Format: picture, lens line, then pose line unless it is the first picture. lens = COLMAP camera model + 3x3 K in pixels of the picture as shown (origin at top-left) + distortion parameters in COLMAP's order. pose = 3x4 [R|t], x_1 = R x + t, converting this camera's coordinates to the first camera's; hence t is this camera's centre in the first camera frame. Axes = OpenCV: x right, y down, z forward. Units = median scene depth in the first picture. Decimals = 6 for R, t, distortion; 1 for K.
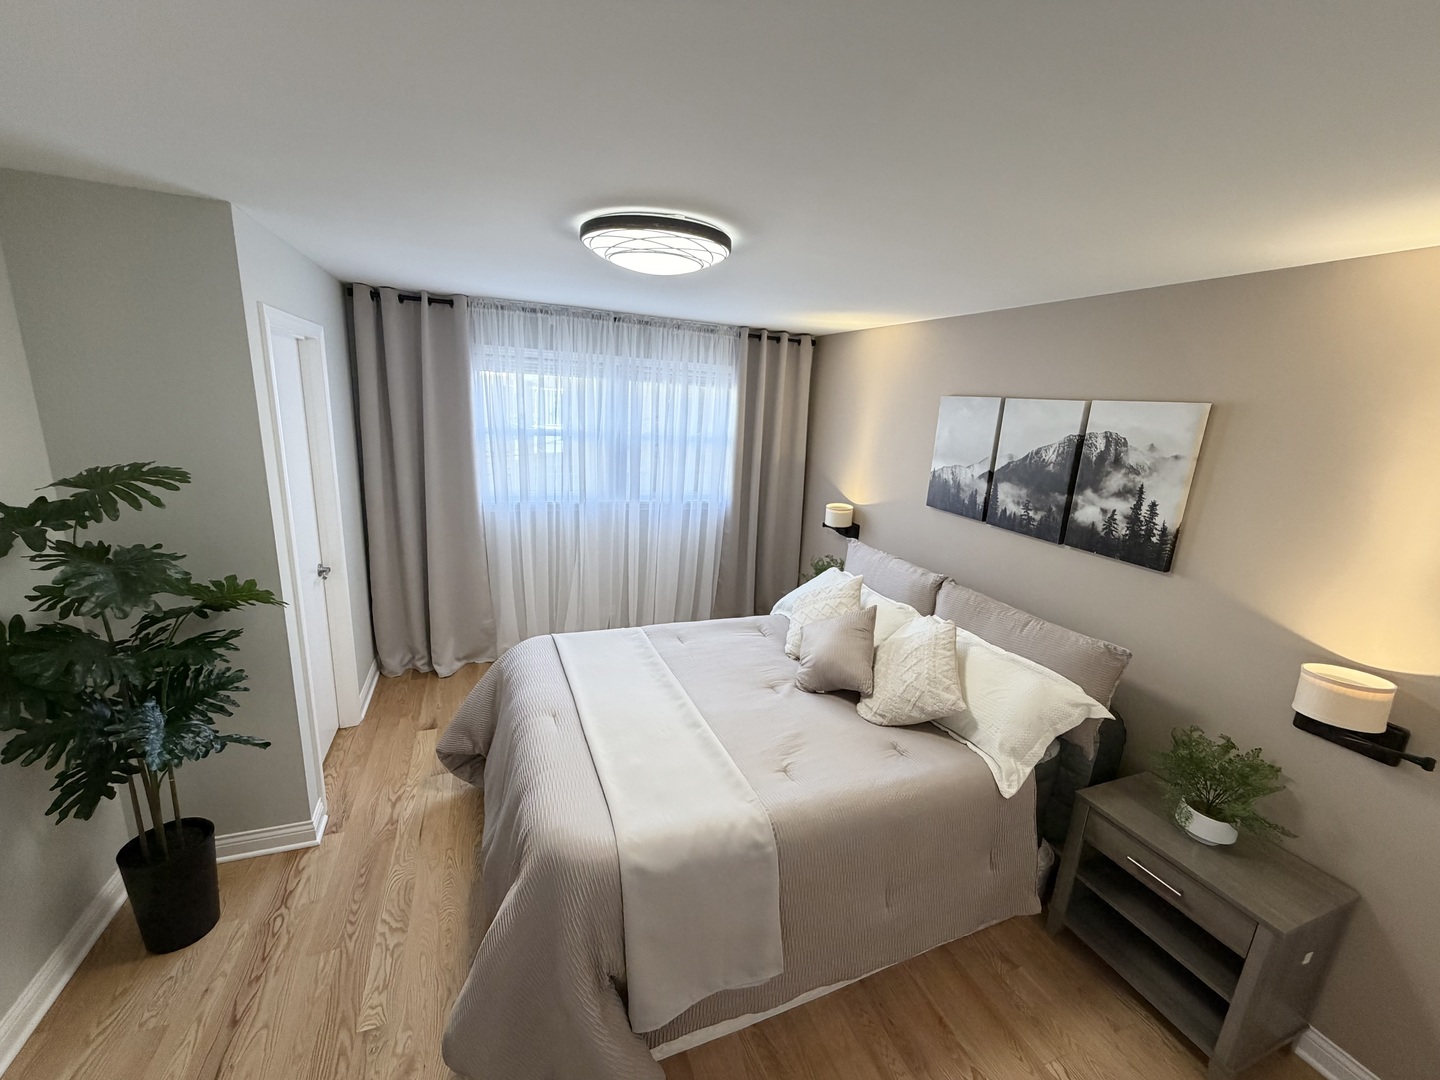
lens RADIAL K [[574.0, 0, 713.7], [0, 574.0, 543.6], [0, 0, 1]] dist [-0.001030, 0.000571]
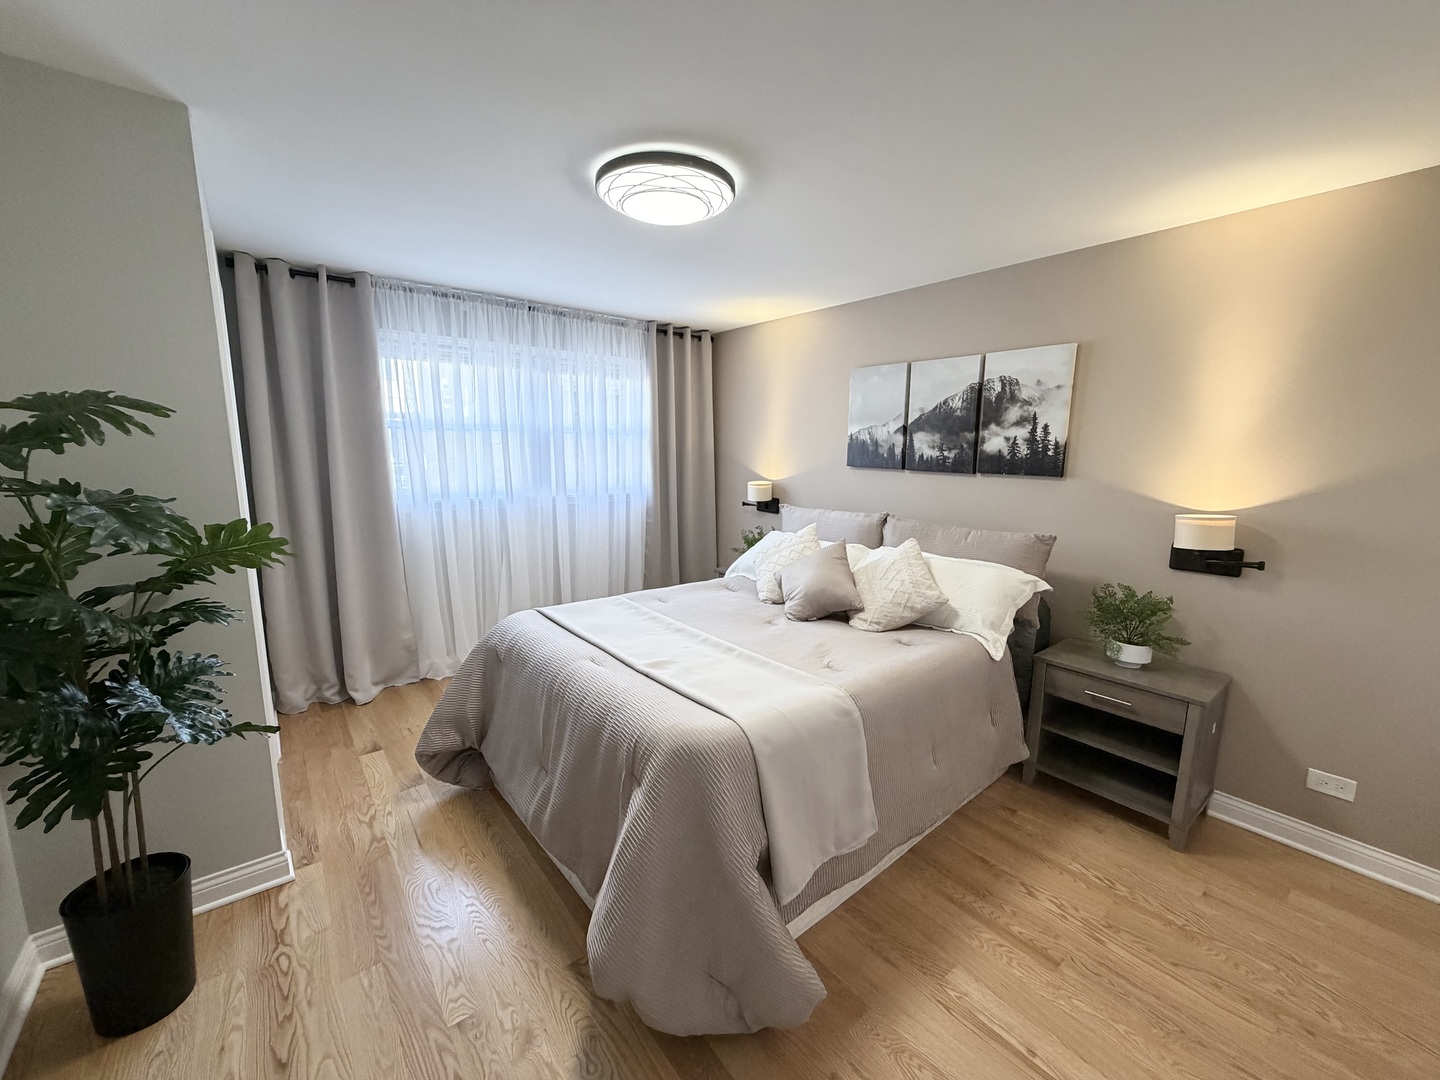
lens RADIAL K [[574.0, 0, 714.0], [0, 574.0, 542.8], [0, 0, 1]] dist [-0.001030, 0.000571]
pose [[0.954232, -0.095817, 0.283304, -0.299255], [0.115231, 0.991943, -0.052635, 0.156306], [-0.275978, 0.082872, 0.957585, -0.003307]]
